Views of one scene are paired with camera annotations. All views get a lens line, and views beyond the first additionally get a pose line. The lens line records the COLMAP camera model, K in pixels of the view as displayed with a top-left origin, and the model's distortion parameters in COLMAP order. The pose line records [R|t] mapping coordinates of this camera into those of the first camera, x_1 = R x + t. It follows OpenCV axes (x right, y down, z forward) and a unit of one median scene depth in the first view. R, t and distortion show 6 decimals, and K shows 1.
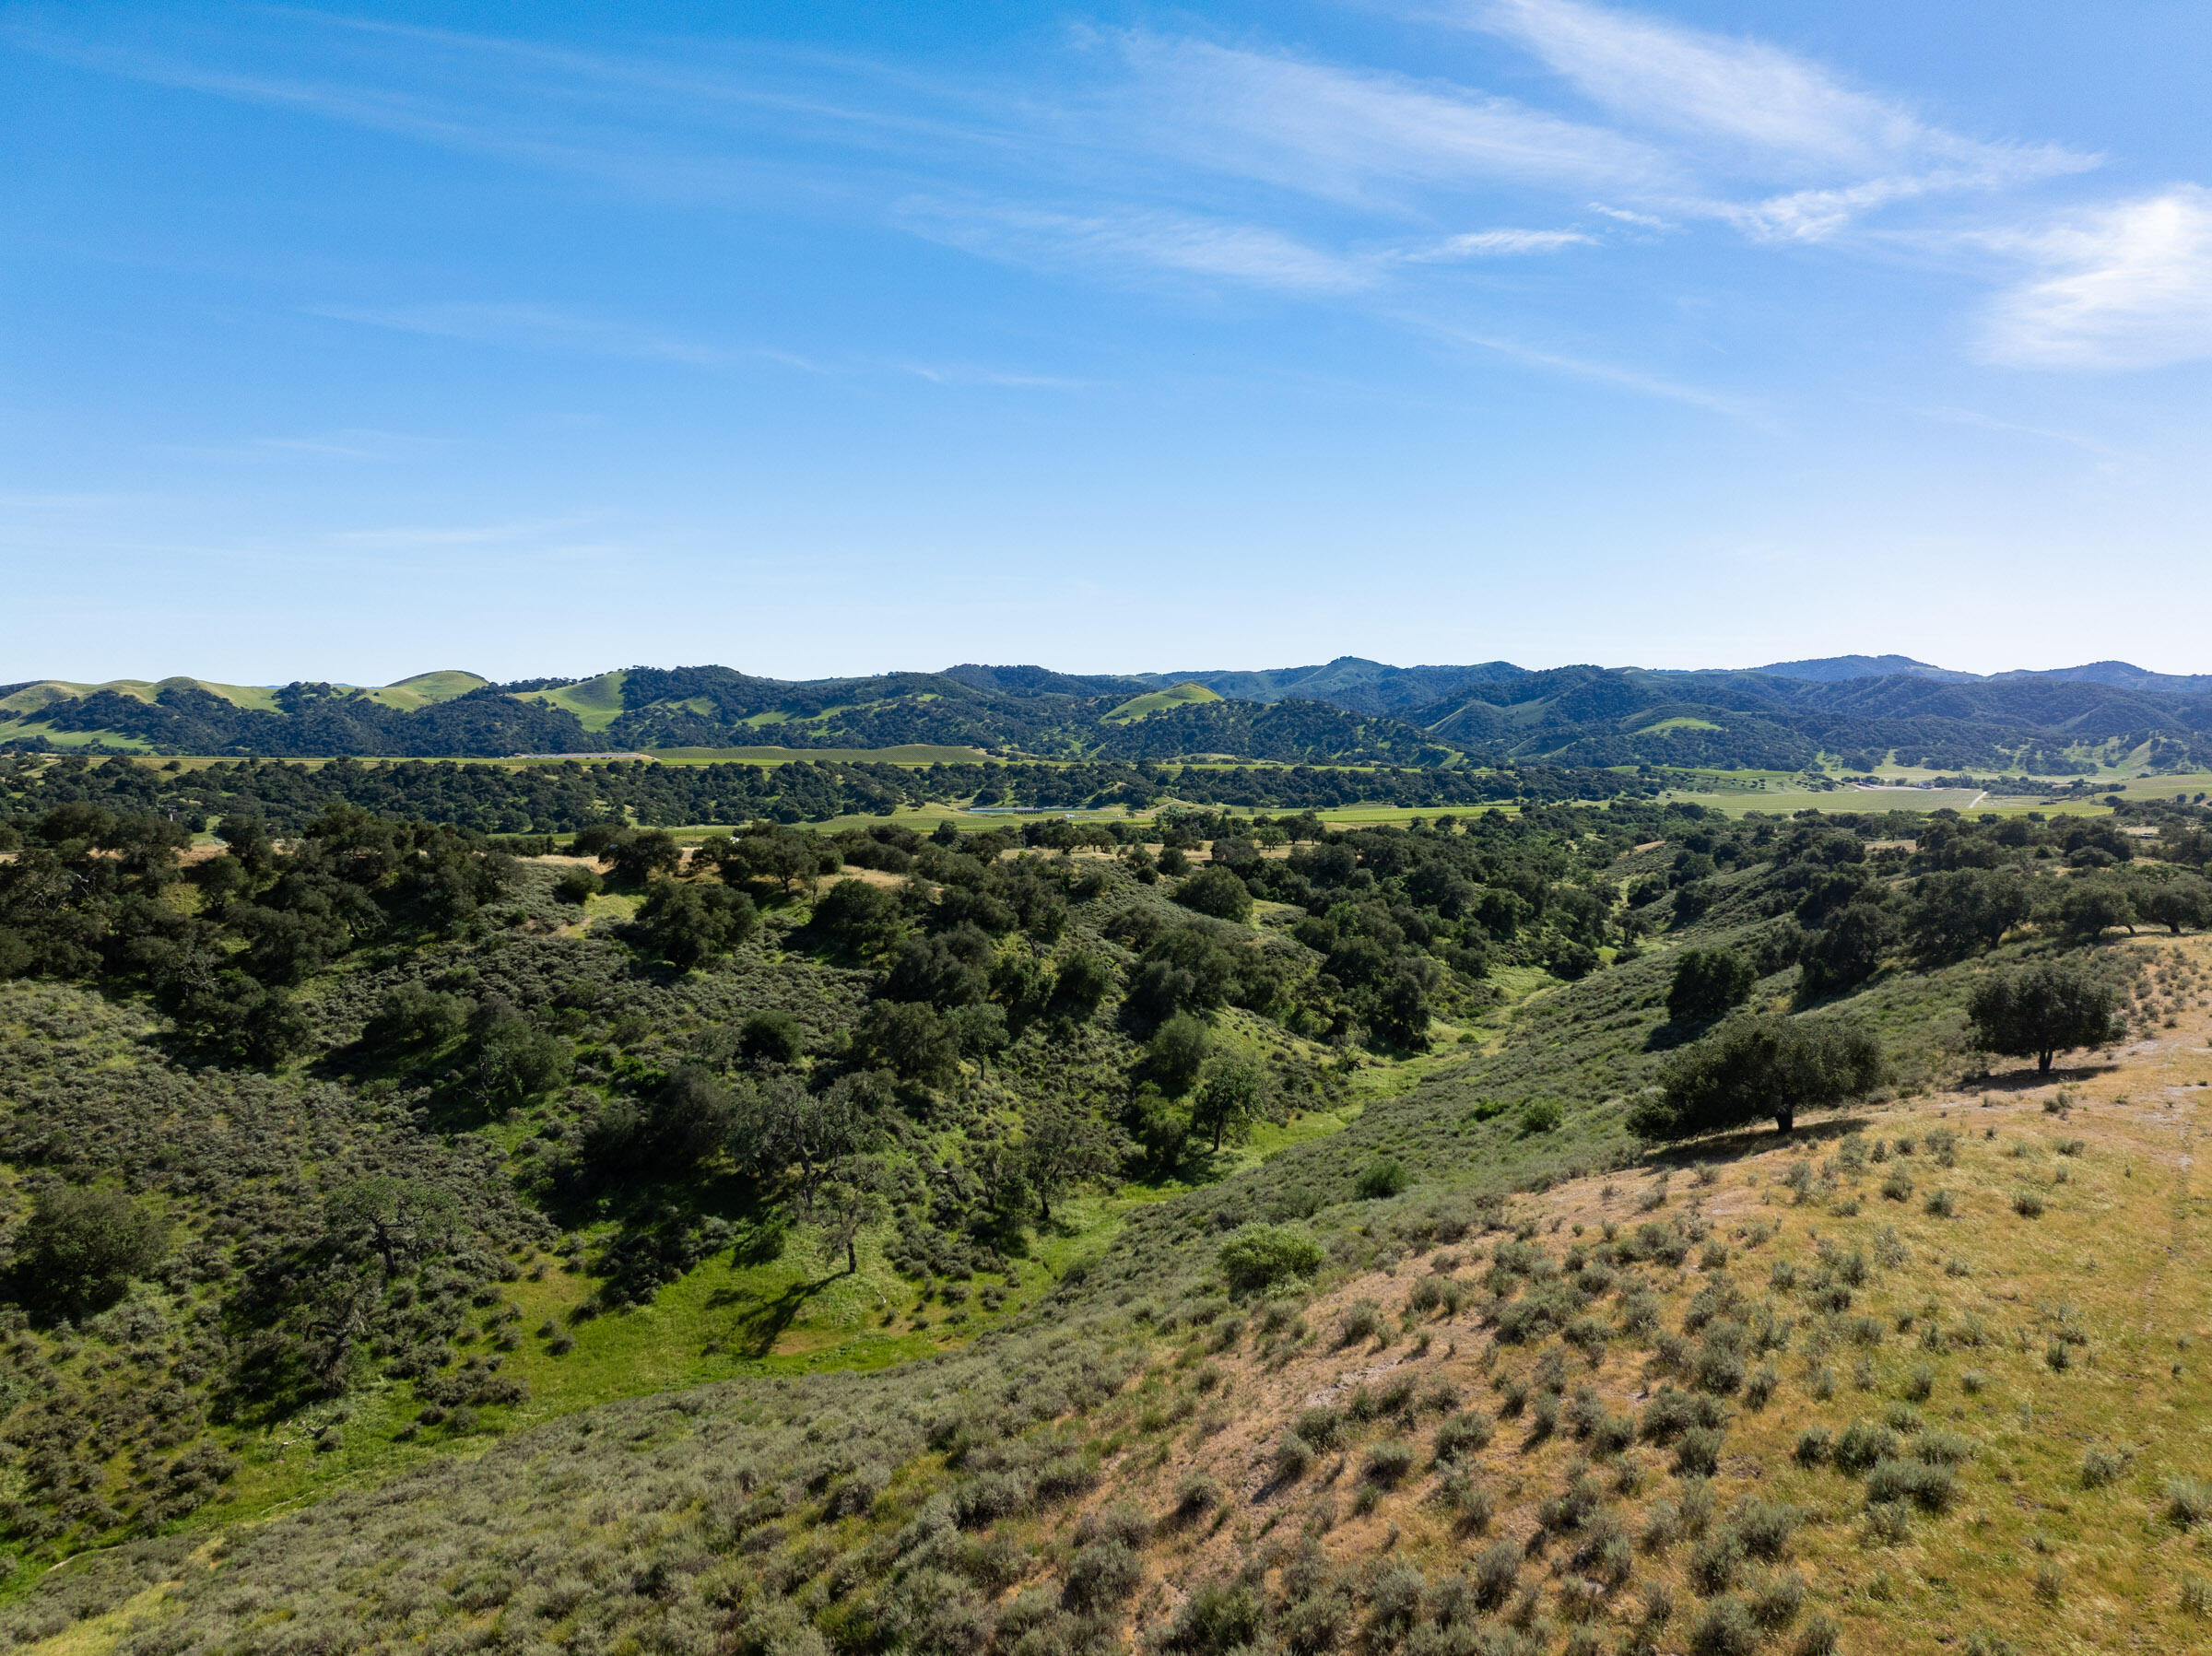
lens RADIAL K [[1555.4, 0, 1106.0], [0, 1555.4, 828.0], [0, 0, 1]] dist [-0.030631, -0.007745]
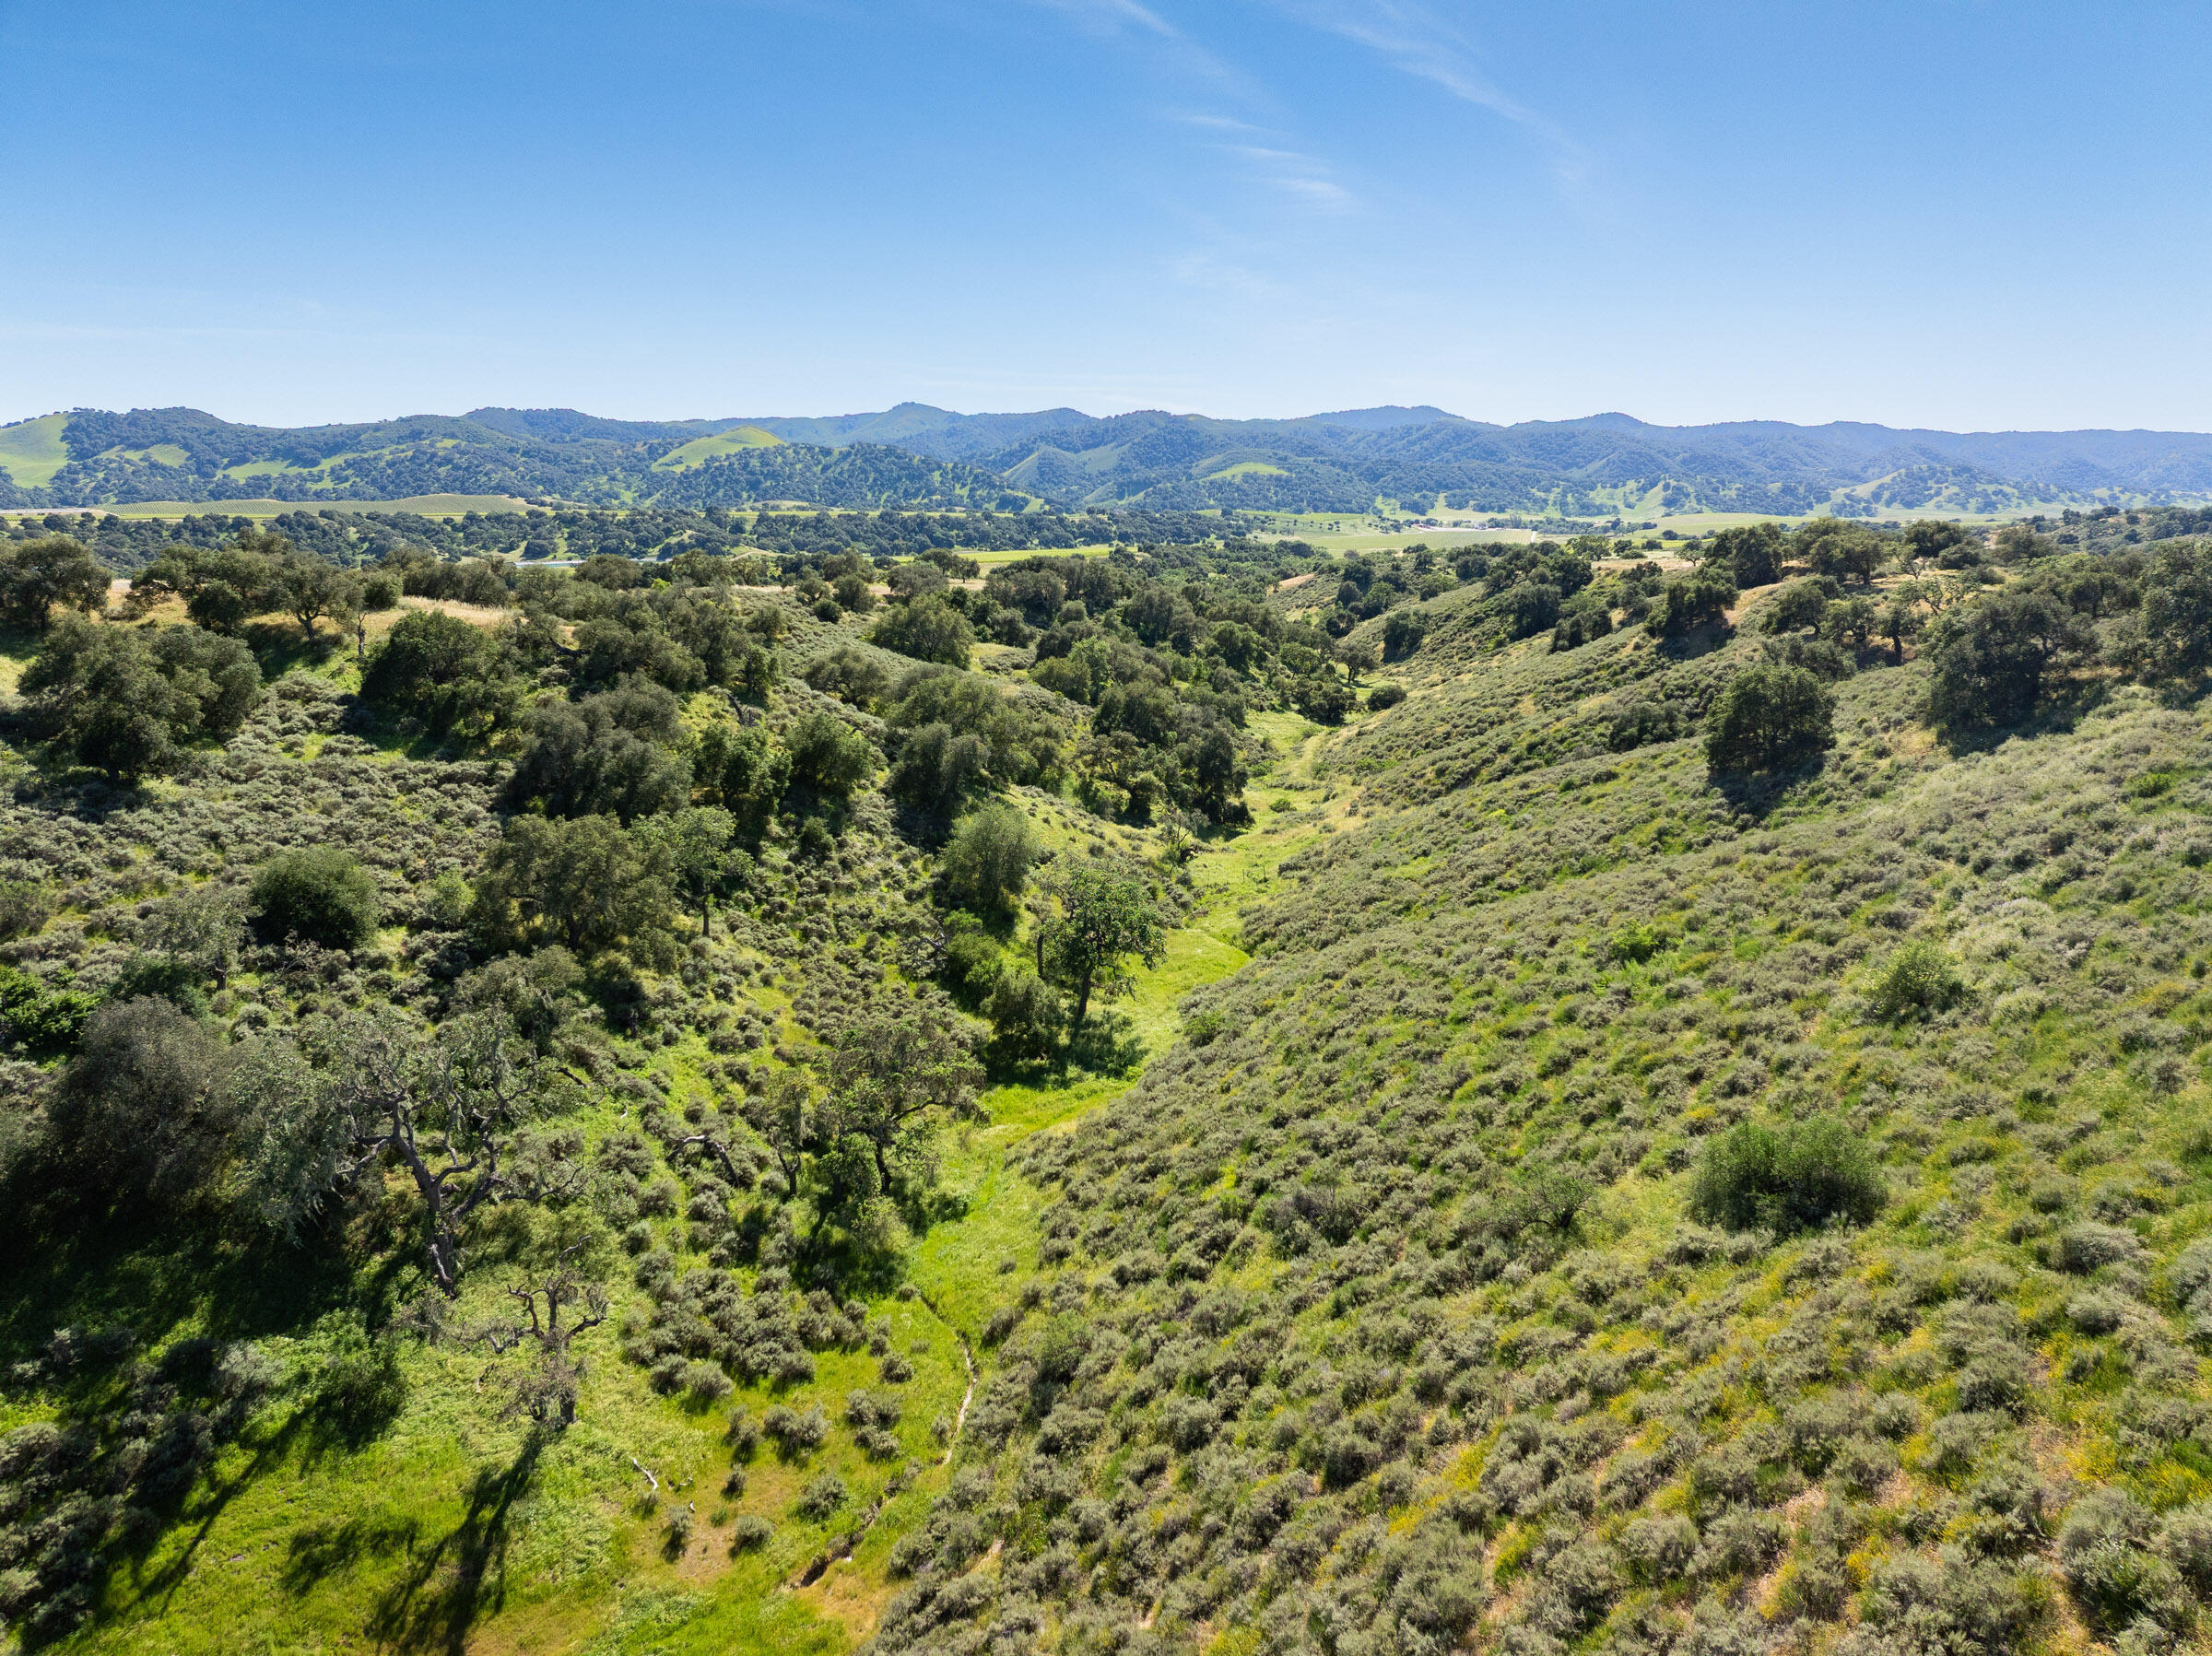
lens RADIAL K [[1555.4, 0, 1106.0], [0, 1555.4, 828.0], [0, 0, 1]] dist [-0.030631, -0.007745]
pose [[0.960796, -0.064374, 0.269679, -0.082650], [0.021937, 0.987273, 0.157513, 0.028705], [-0.276386, -0.145422, 0.949980, 0.368367]]
